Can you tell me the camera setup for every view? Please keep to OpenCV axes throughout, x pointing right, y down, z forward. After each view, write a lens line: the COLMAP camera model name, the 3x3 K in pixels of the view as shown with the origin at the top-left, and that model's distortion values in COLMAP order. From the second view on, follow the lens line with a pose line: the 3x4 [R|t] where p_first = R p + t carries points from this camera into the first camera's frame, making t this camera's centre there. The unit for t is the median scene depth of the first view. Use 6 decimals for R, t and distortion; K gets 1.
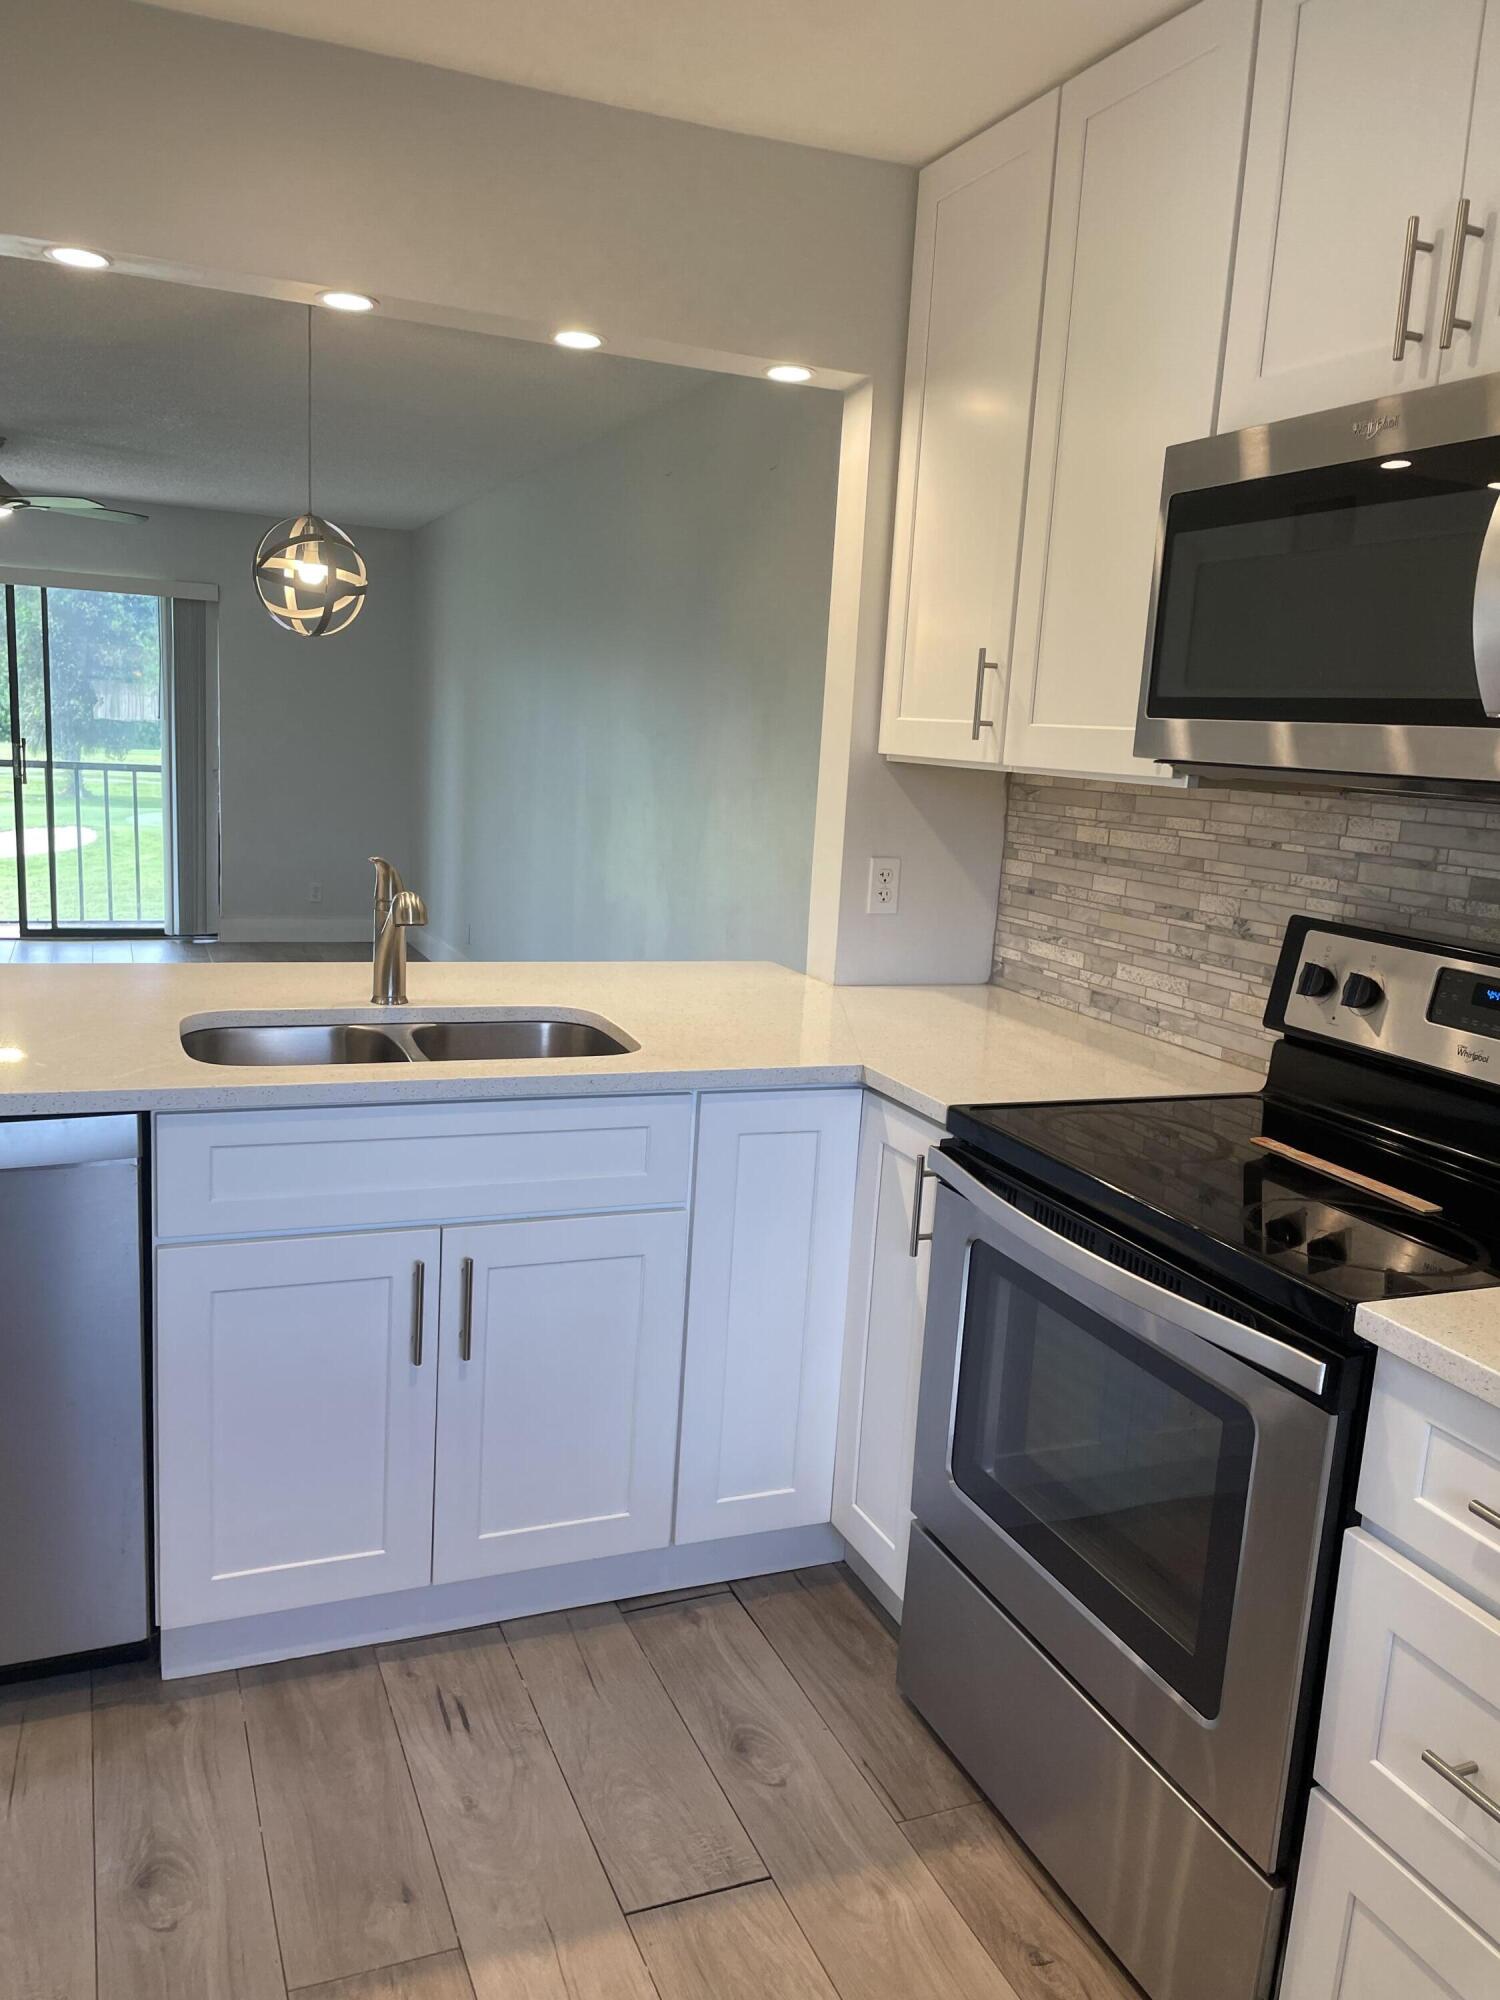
lens RADIAL K [[1514.9, 0, 757.7], [0, 1514.9, 1012.3], [0, 0, 1]] dist [0.089292, -0.122173]
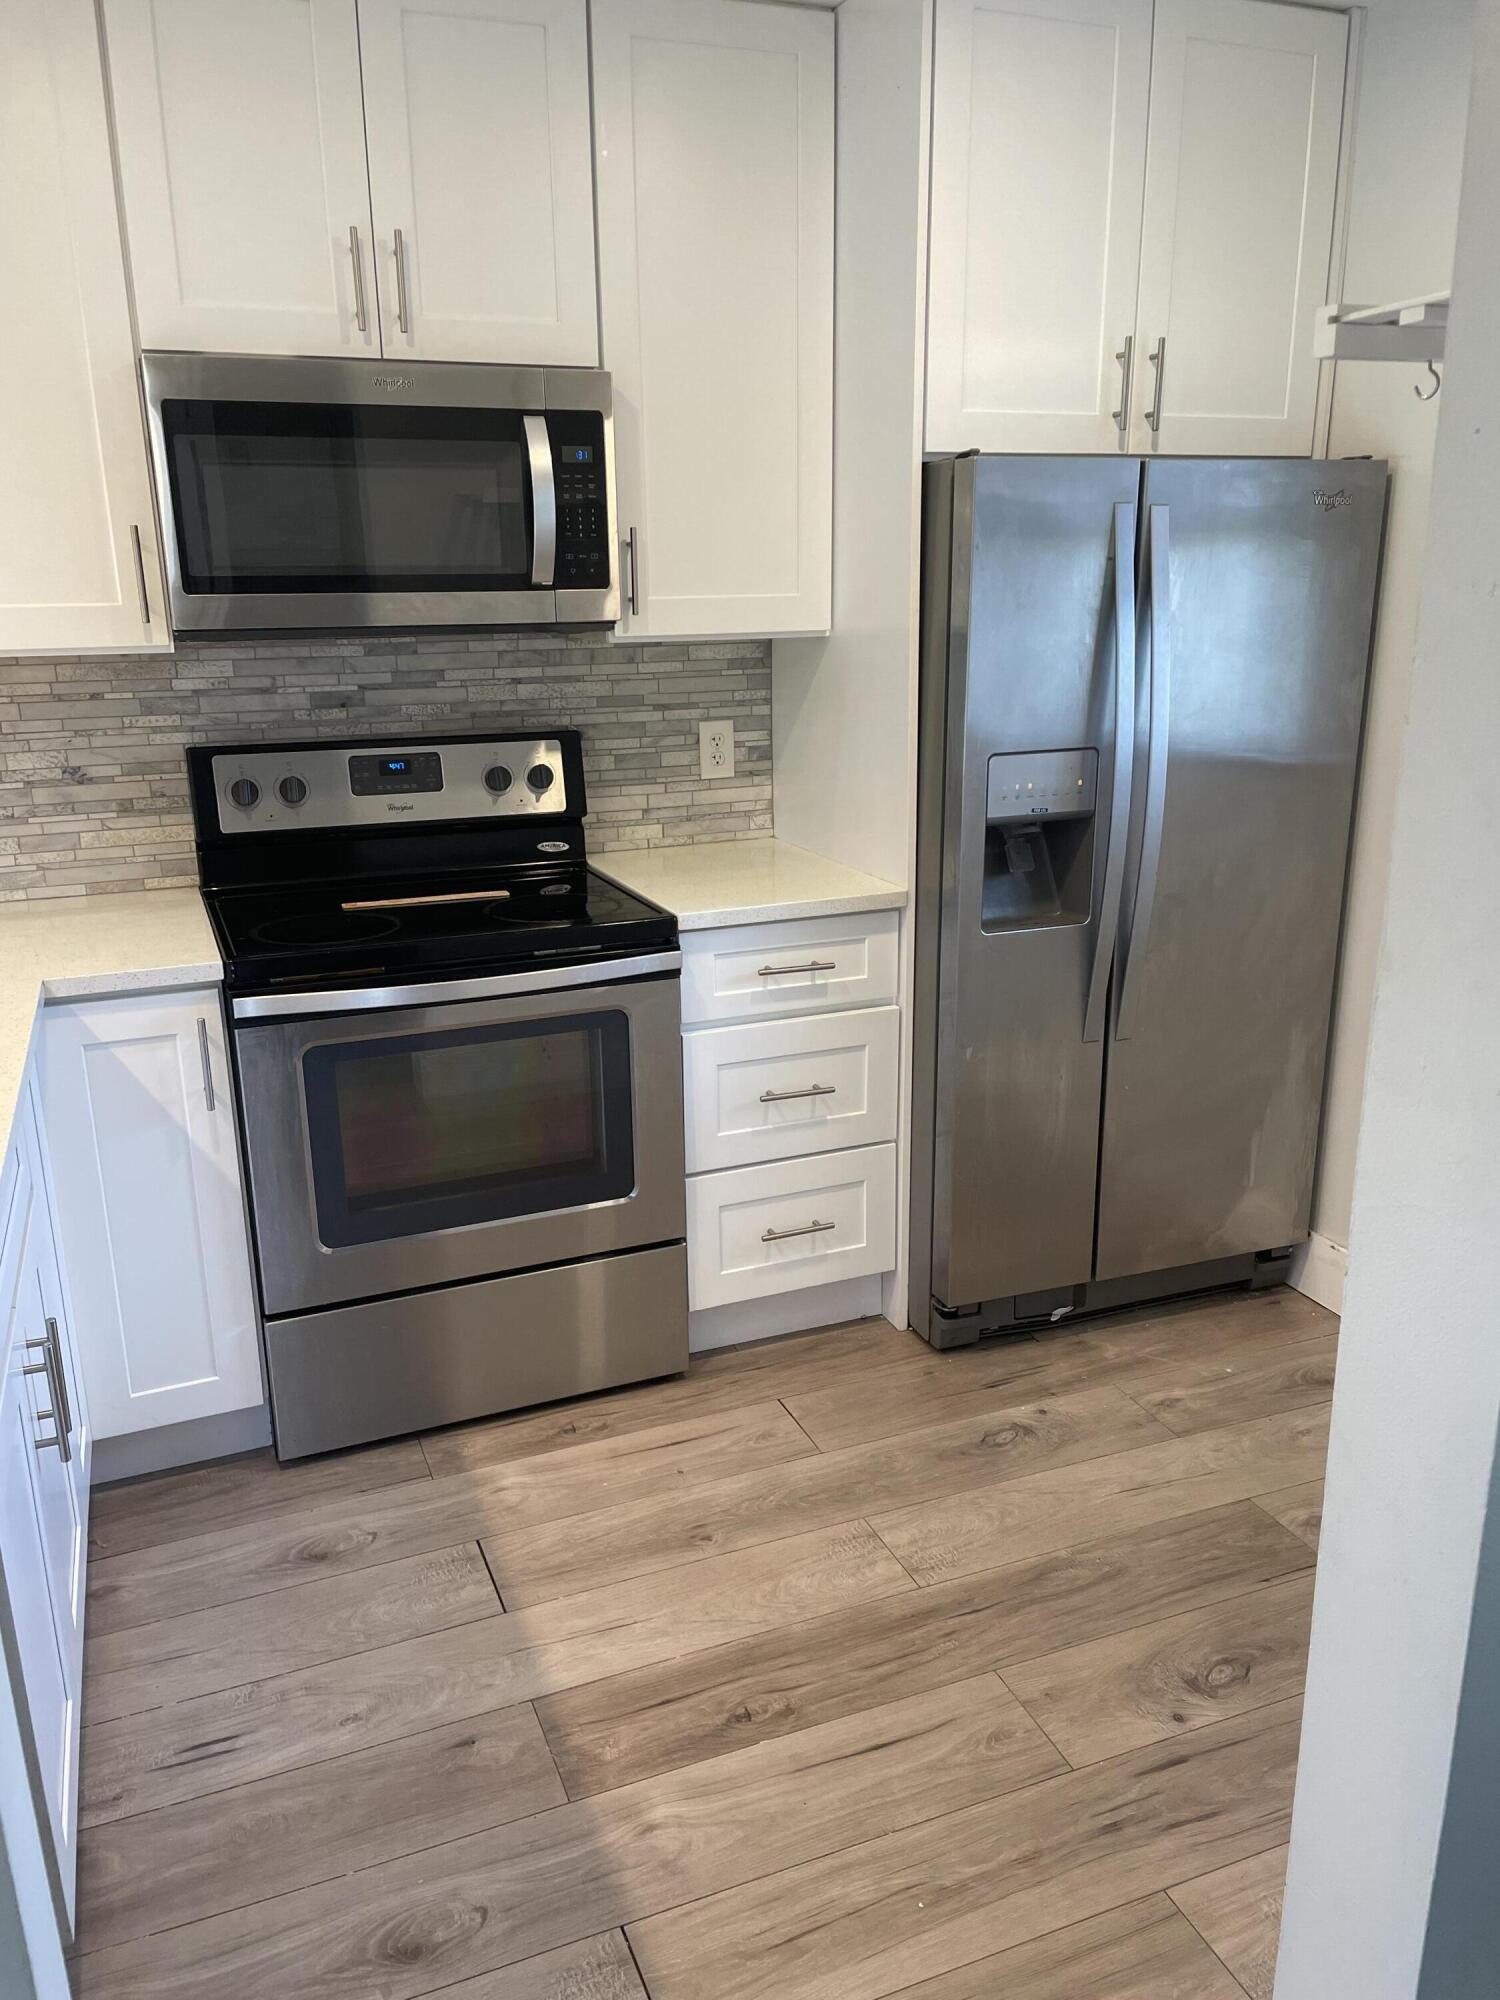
lens RADIAL K [[1514.9, 0, 757.7], [0, 1514.9, 1012.3], [0, 0, 1]] dist [0.089292, -0.122173]
pose [[0.003081, -0.338736, 0.940877, -0.851691], [0.198409, 0.922383, 0.331428, -0.179432], [-0.980114, 0.185657, 0.070050, 0.490712]]
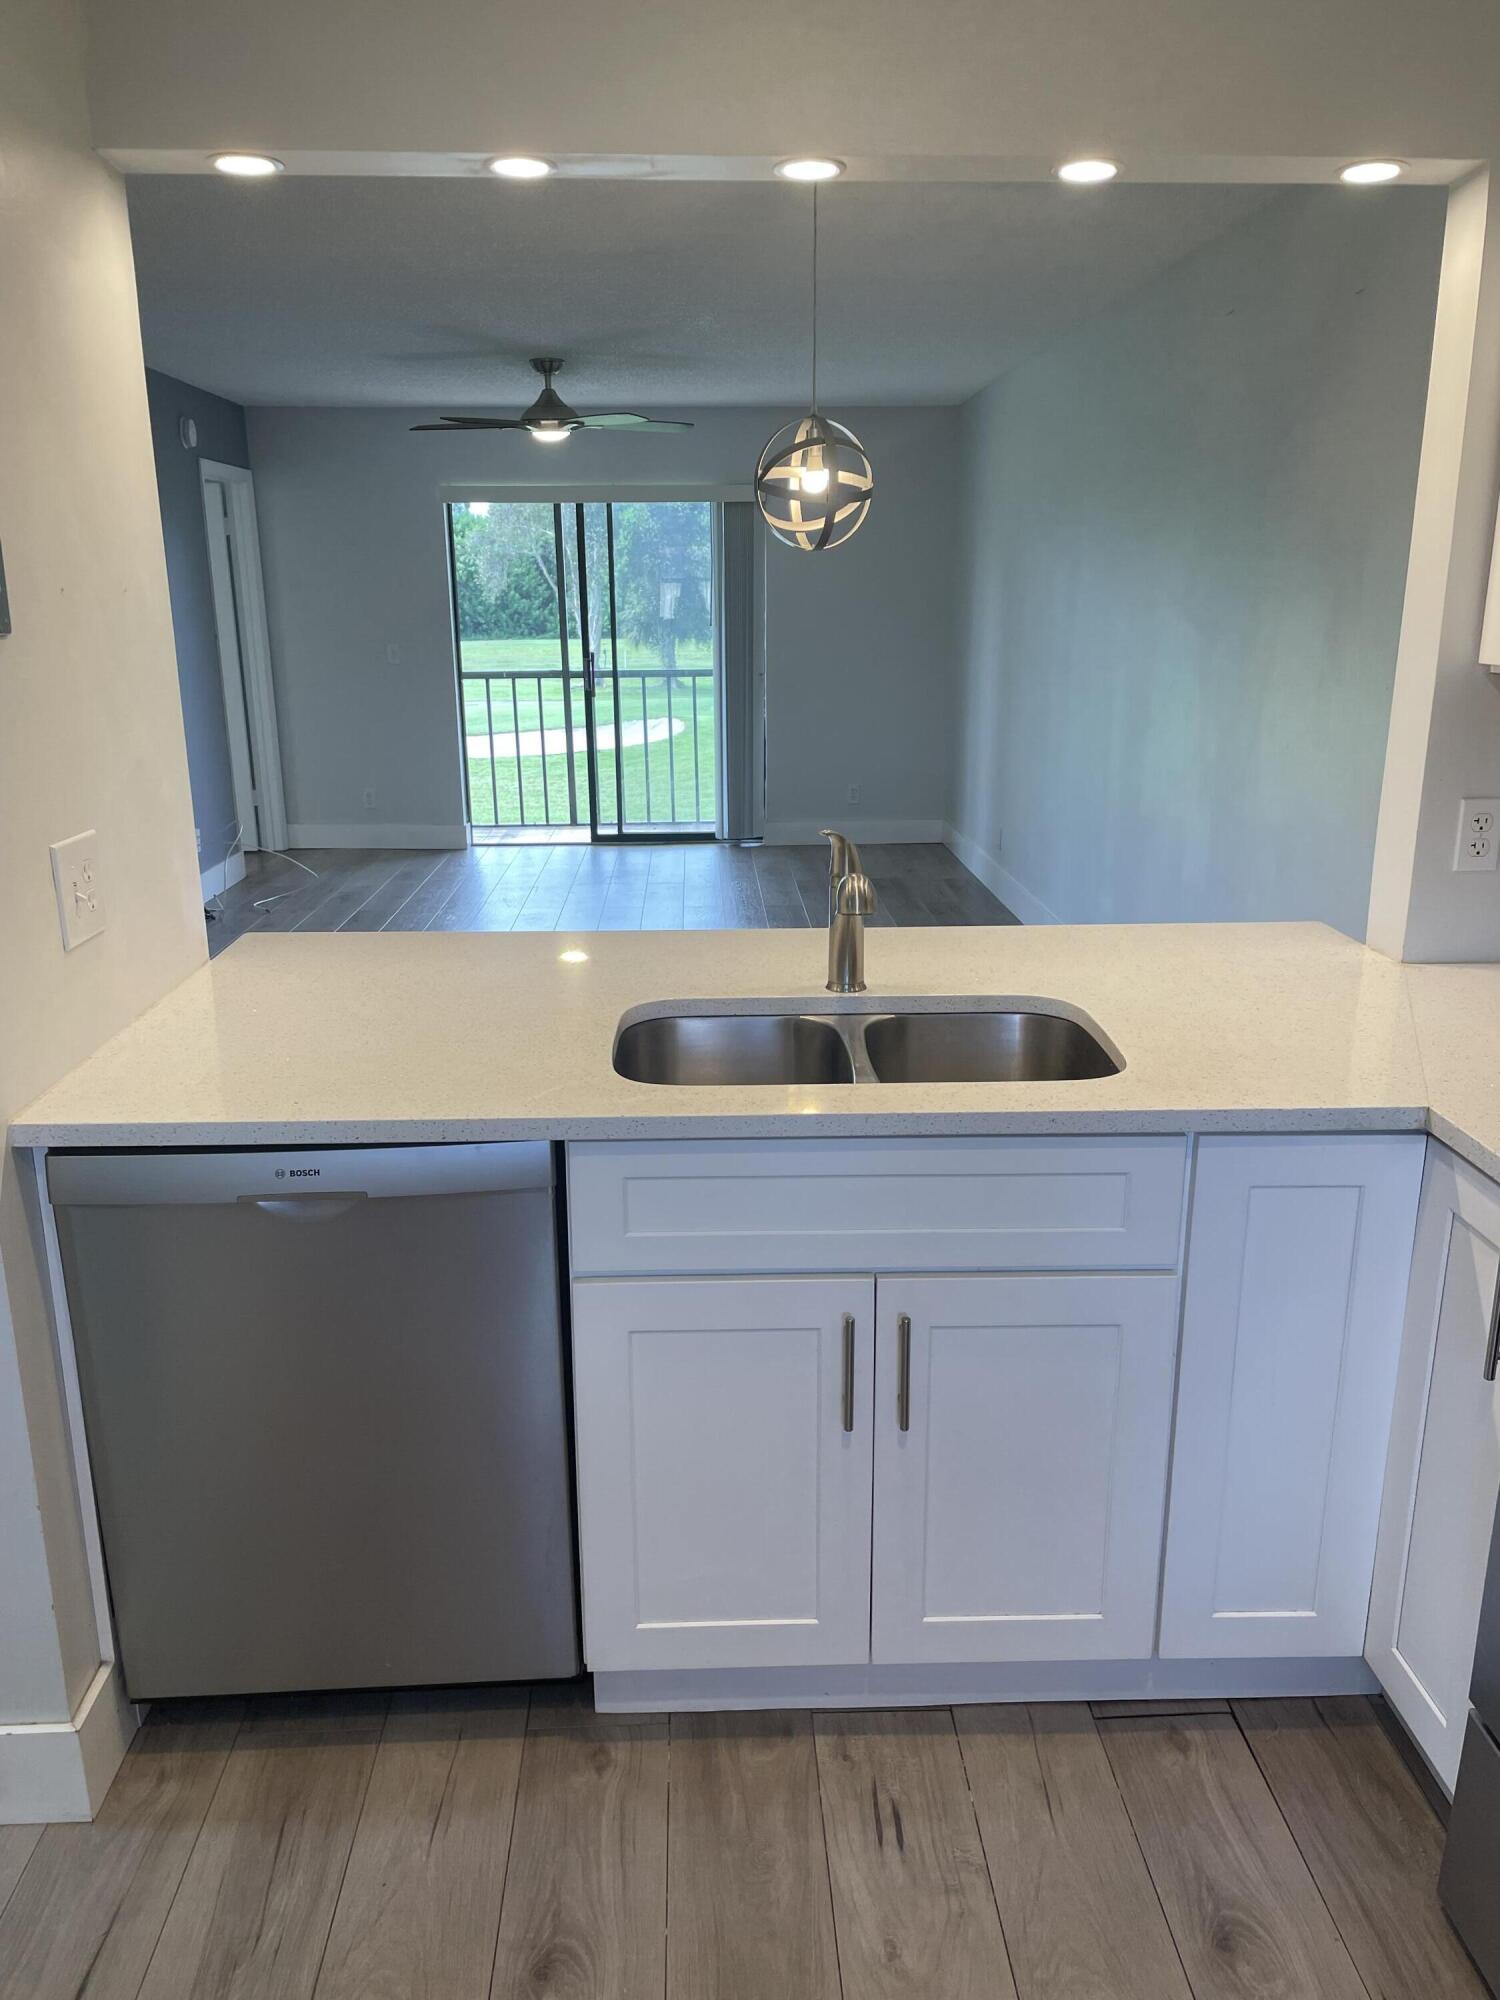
lens RADIAL K [[1514.9, 0, 757.7], [0, 1514.9, 1012.3], [0, 0, 1]] dist [0.089292, -0.122173]
pose [[0.934303, 0.035749, -0.354683, 0.027061], [-0.006226, 0.996444, 0.084032, -0.074479], [0.356426, -0.076303, 0.931203, 0.173924]]
